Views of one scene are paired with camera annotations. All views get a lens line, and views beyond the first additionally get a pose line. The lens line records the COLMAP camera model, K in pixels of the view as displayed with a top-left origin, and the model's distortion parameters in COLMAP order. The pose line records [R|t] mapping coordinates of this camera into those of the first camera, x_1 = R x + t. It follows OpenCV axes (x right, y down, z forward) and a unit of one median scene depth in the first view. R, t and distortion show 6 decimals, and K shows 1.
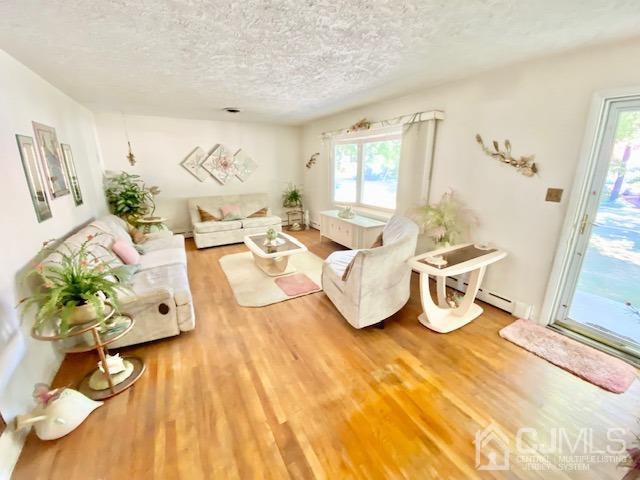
lens RADIAL K [[260.9, 0, 318.5], [0, 260.9, 237.7], [0, 0, 1]] dist [0.025366, -0.022793]
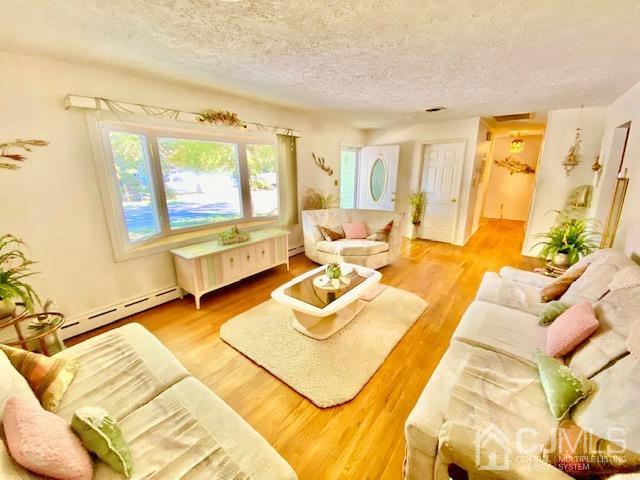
lens RADIAL K [[260.9, 0, 318.5], [0, 260.9, 237.7], [0, 0, 1]] dist [0.025366, -0.022793]
pose [[-0.384784, -0.248002, 0.889065, -0.673648], [0.233165, 0.905869, 0.353603, -0.316658], [-0.893071, 0.343359, -0.290738, 1.072828]]
